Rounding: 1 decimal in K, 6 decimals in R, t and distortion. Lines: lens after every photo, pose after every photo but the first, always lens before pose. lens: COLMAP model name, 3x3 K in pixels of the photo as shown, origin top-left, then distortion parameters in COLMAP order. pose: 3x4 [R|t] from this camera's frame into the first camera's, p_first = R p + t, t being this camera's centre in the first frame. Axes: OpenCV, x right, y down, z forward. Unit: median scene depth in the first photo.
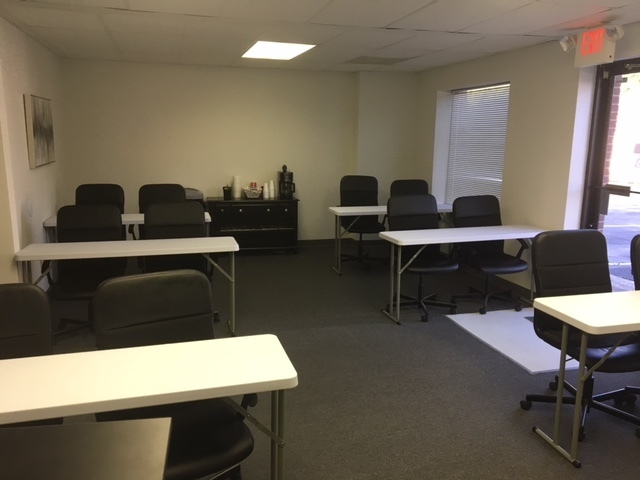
lens RADIAL K [[539.7, 0, 327.0], [0, 539.7, 239.5], [0, 0, 1]] dist [0.025811, -0.036445]
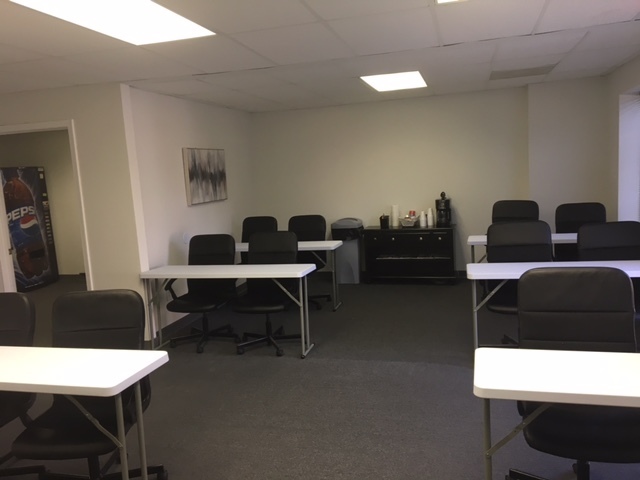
lens RADIAL K [[539.7, 0, 325.9], [0, 539.7, 241.9], [0, 0, 1]] dist [0.025811, -0.036445]
pose [[0.846403, 0.005915, -0.532510, 0.302700], [-0.029407, 0.998932, -0.035646, -0.009118], [0.531731, 0.045830, 0.845673, 0.081924]]
